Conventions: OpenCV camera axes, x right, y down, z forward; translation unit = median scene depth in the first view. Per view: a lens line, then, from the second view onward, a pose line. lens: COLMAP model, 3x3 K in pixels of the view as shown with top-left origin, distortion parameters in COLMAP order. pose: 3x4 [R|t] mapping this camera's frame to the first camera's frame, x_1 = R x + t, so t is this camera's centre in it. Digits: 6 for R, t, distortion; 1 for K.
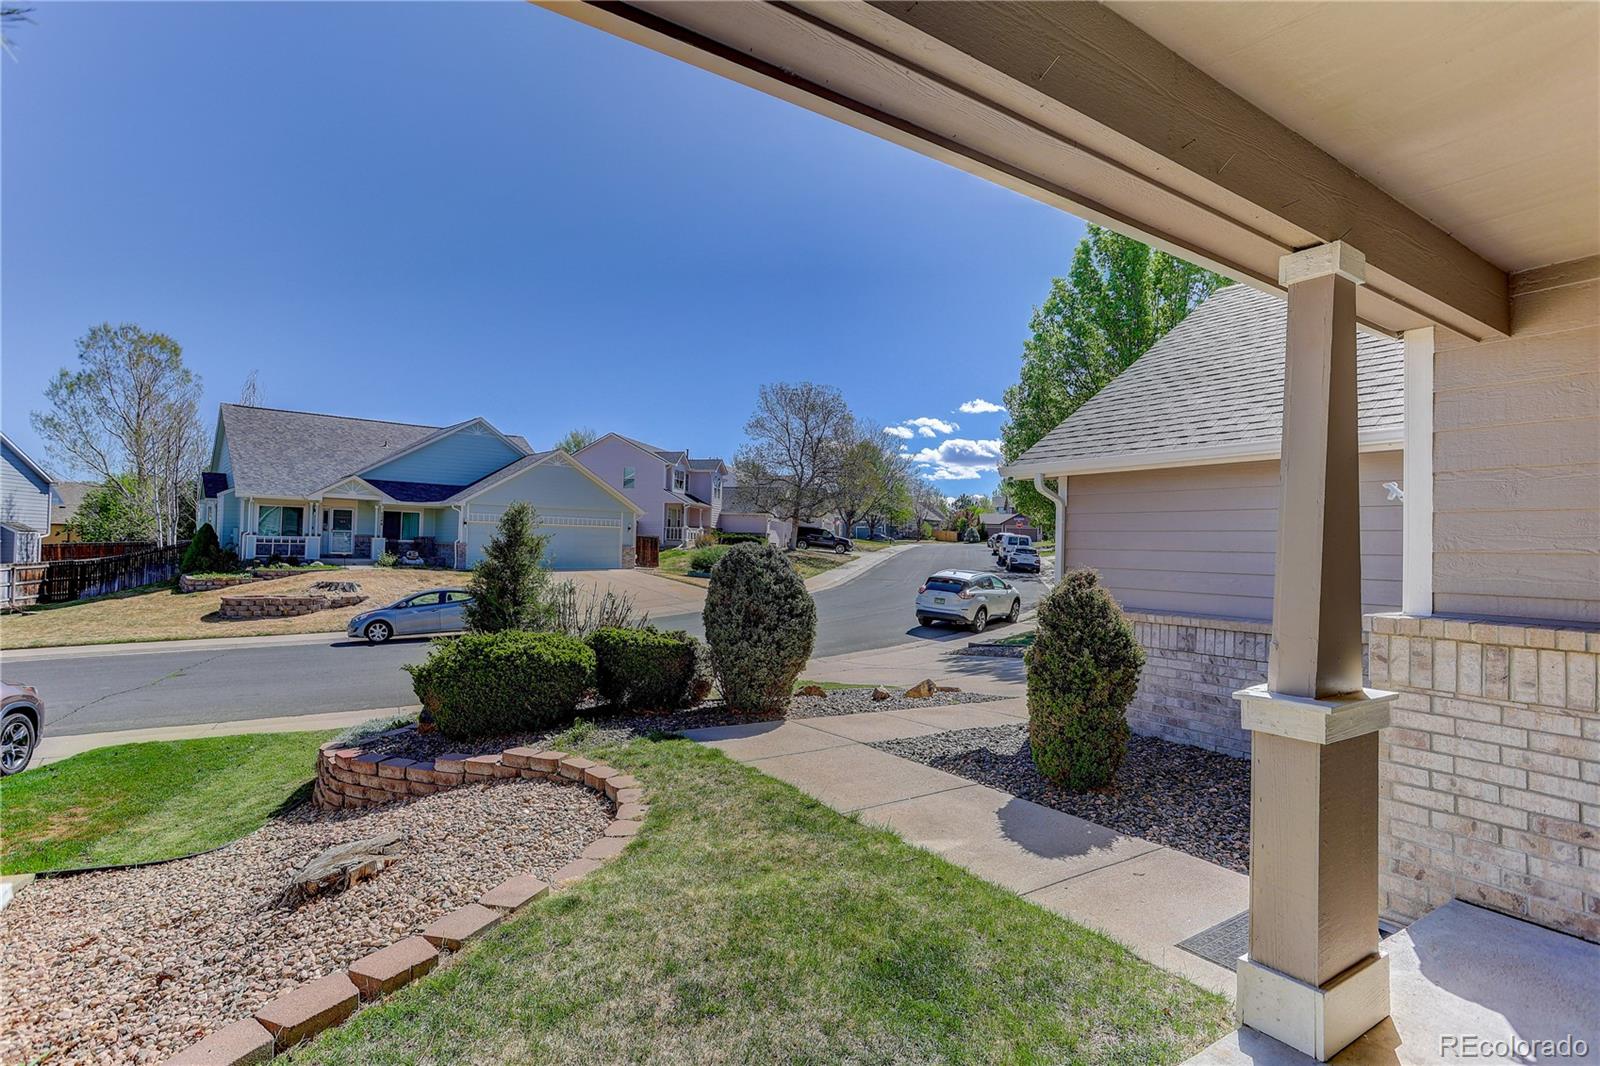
lens RADIAL K [[775.1, 0, 788.0], [0, 775.1, 530.5], [0, 0, 1]] dist [-0.055457, 0.035774]
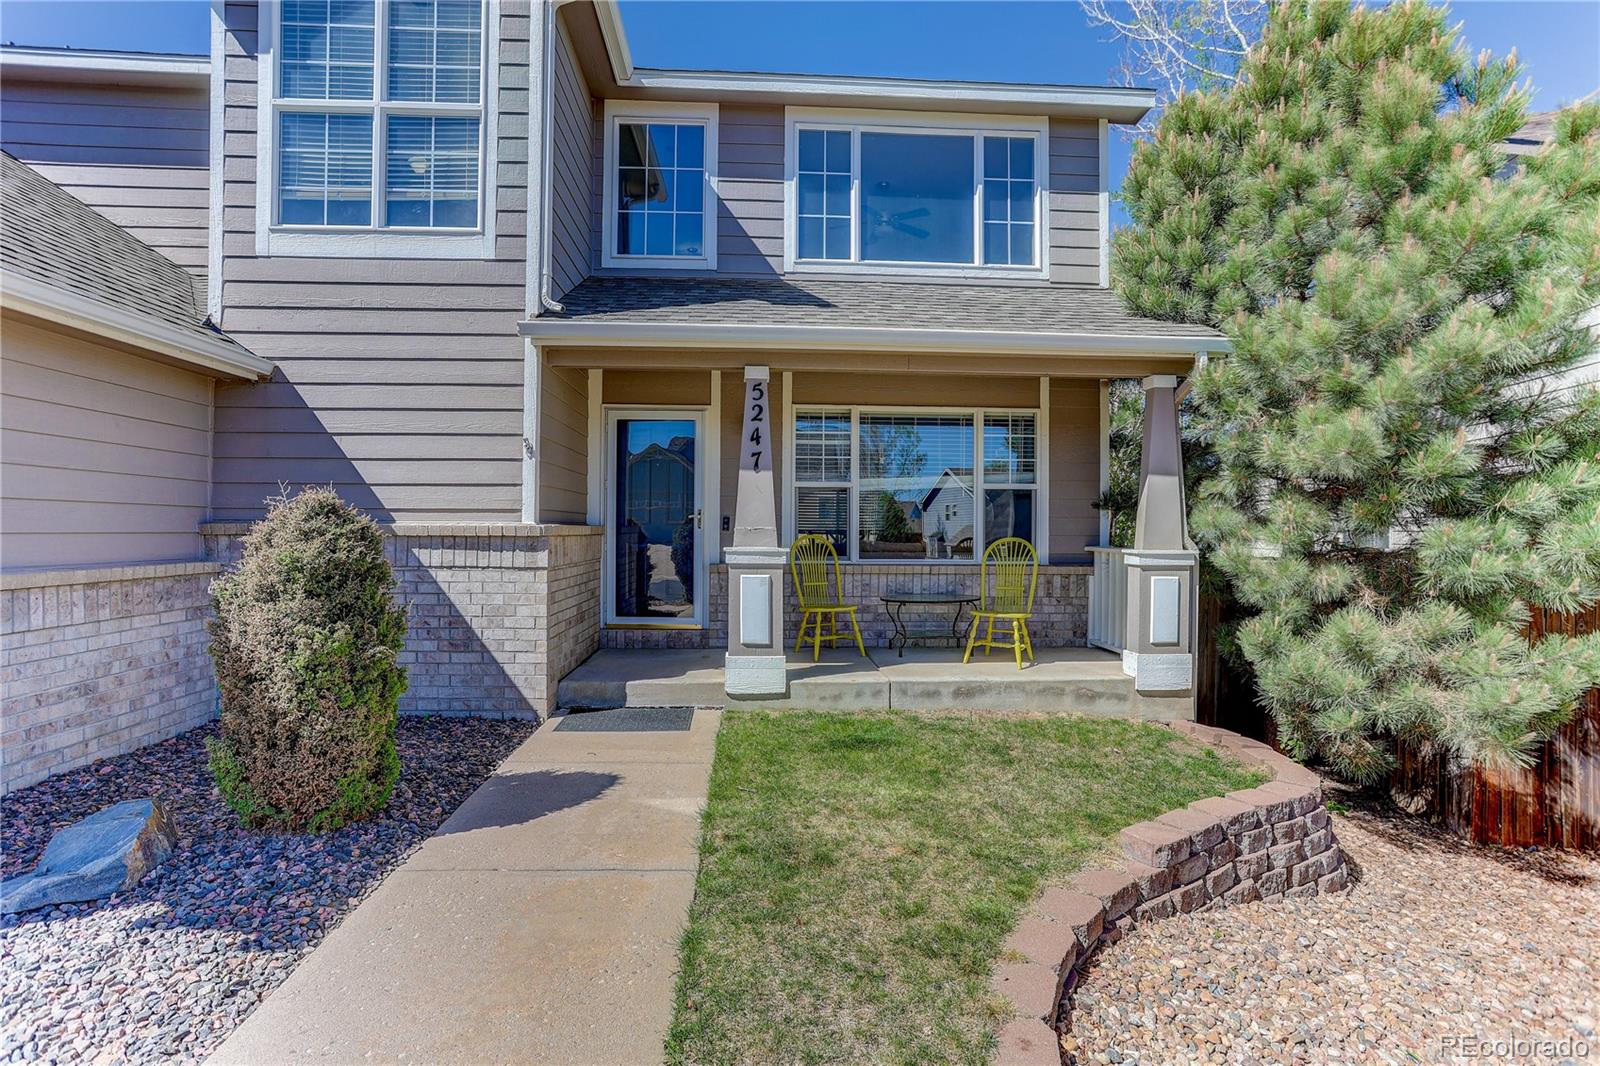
lens RADIAL K [[775.1, 0, 788.0], [0, 775.1, 530.5], [0, 0, 1]] dist [-0.055457, 0.035774]
pose [[-0.863867, -0.032126, 0.502694, -0.232882], [-0.039025, 0.999233, -0.003204, 0.059211], [-0.502205, -0.022386, -0.864459, 1.134635]]
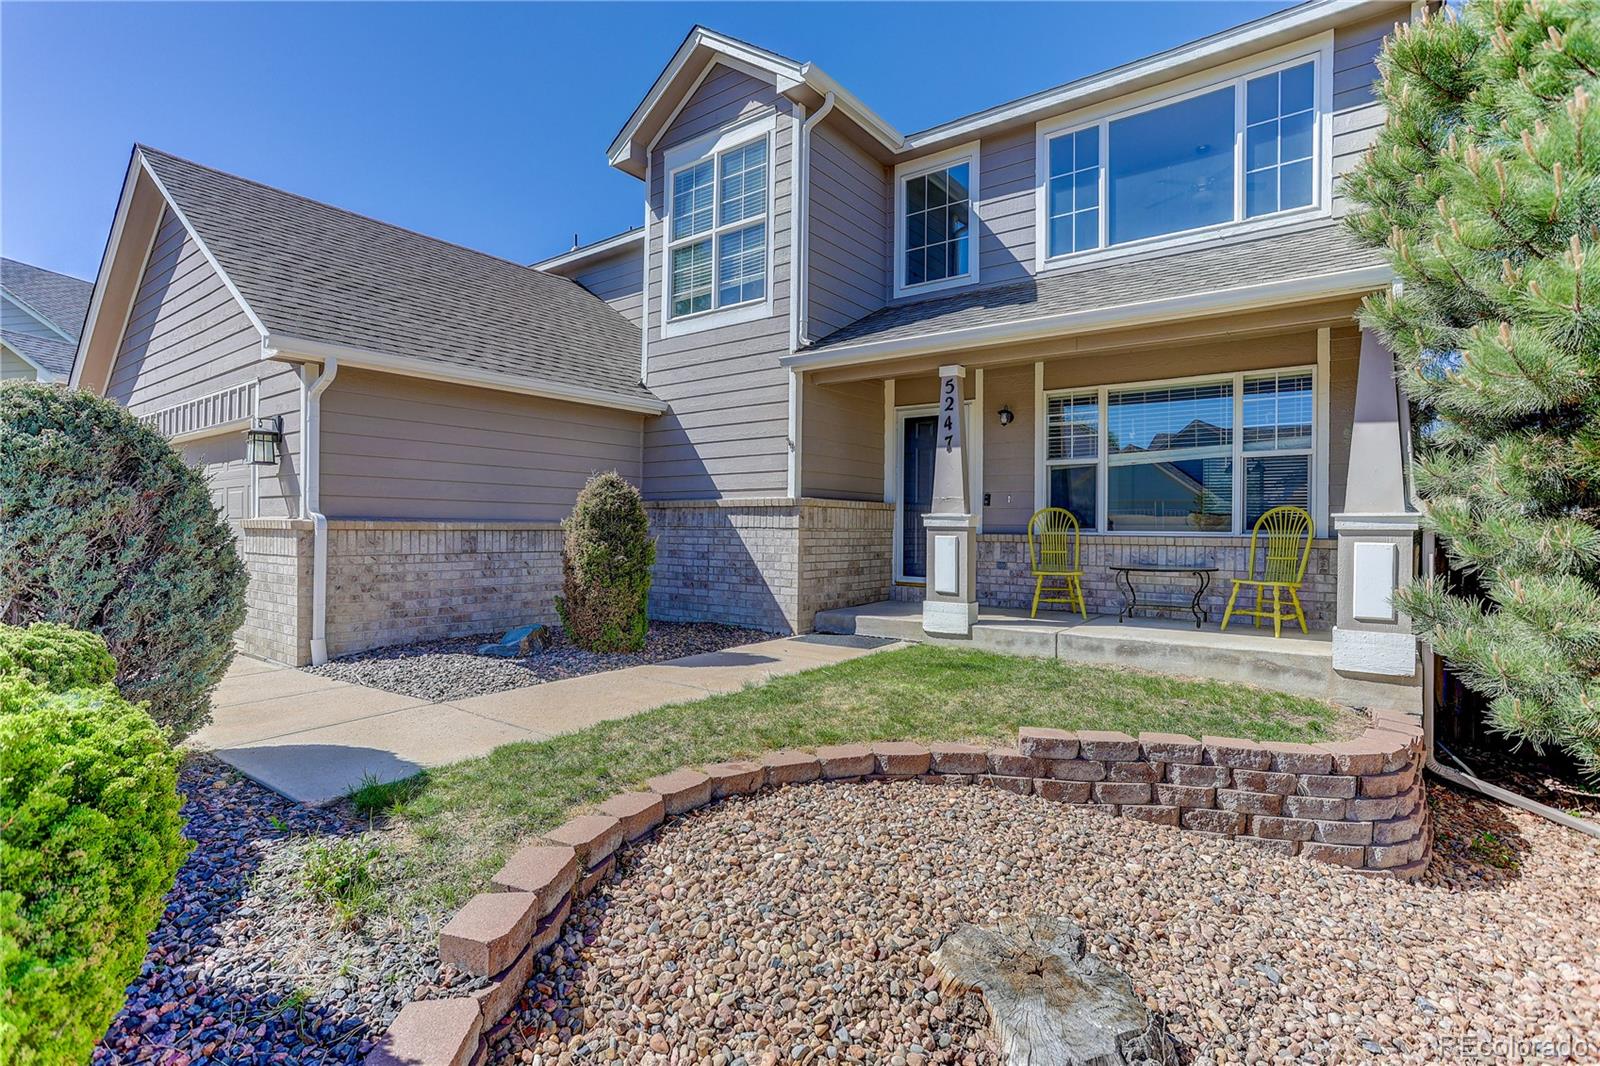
lens RADIAL K [[775.1, 0, 788.0], [0, 775.1, 530.5], [0, 0, 1]] dist [-0.055457, 0.035774]
pose [[-0.333228, -0.030206, 0.942362, -0.706588], [-0.037036, 0.999135, 0.018929, 0.088676], [-0.942119, -0.028594, -0.334058, 0.955274]]
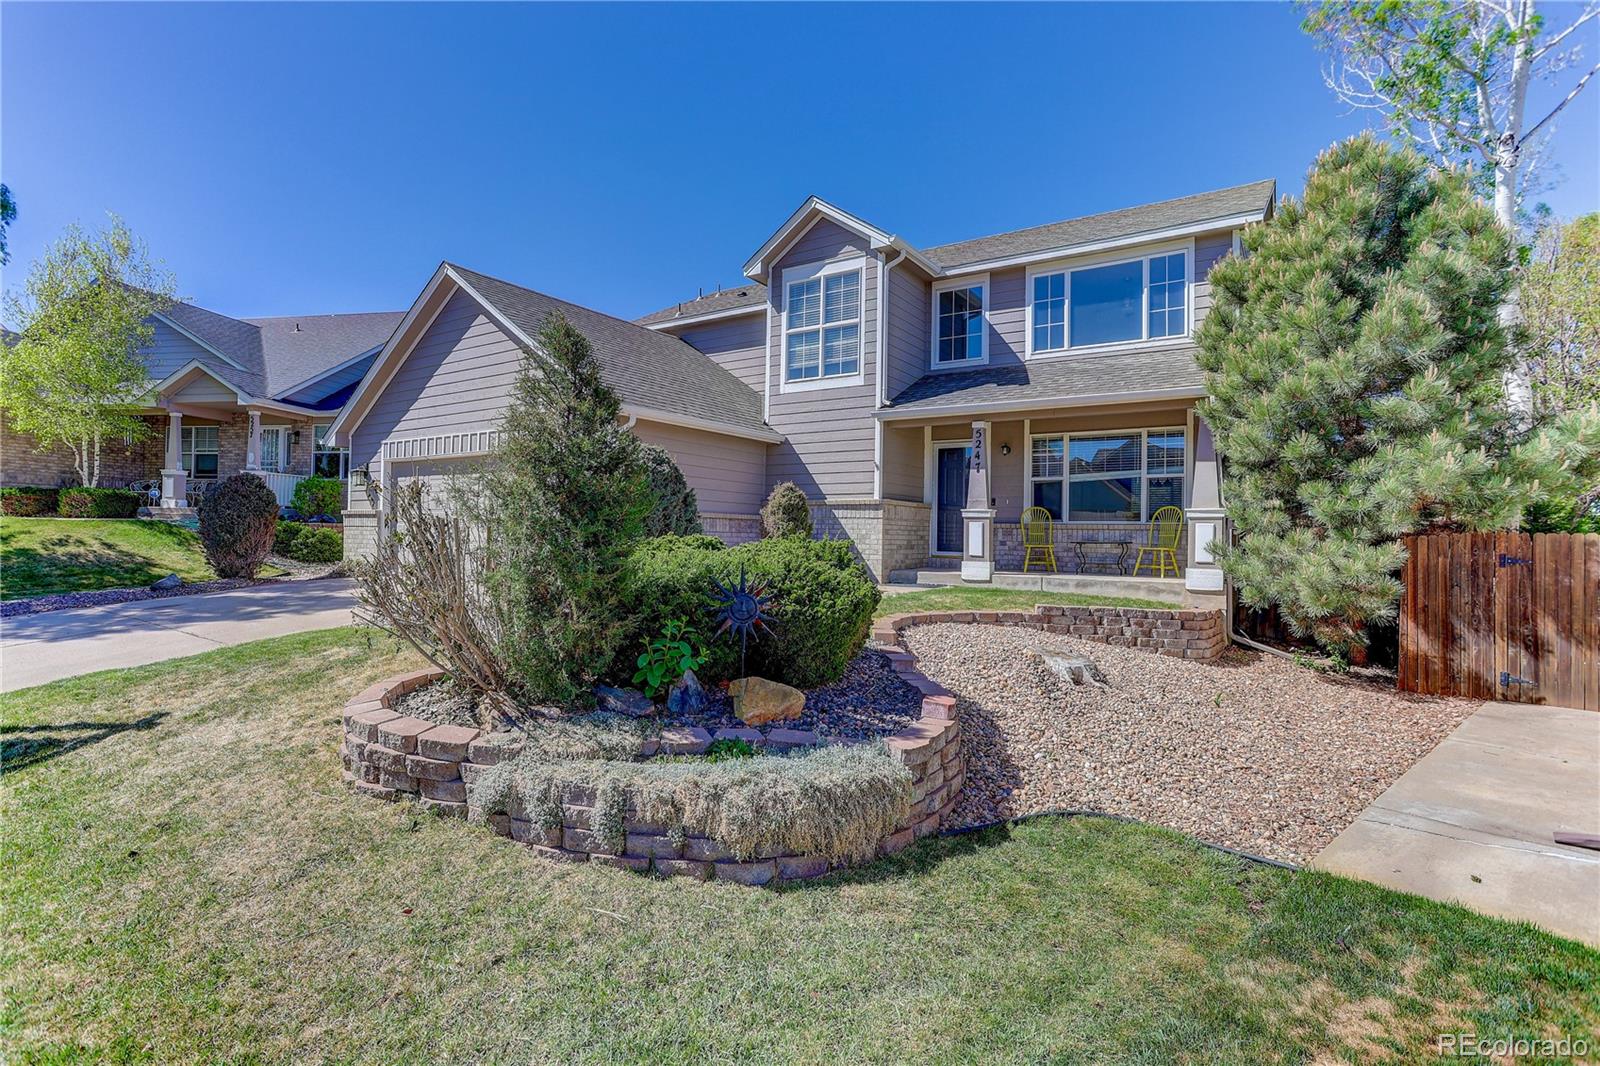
lens RADIAL K [[775.1, 0, 788.0], [0, 775.1, 530.5], [0, 0, 1]] dist [-0.055457, 0.035774]
pose [[-0.391254, -0.024163, 0.919965, -1.270650], [-0.045162, 0.998955, 0.007031, 0.135721], [-0.919174, -0.038797, -0.391936, 1.512089]]
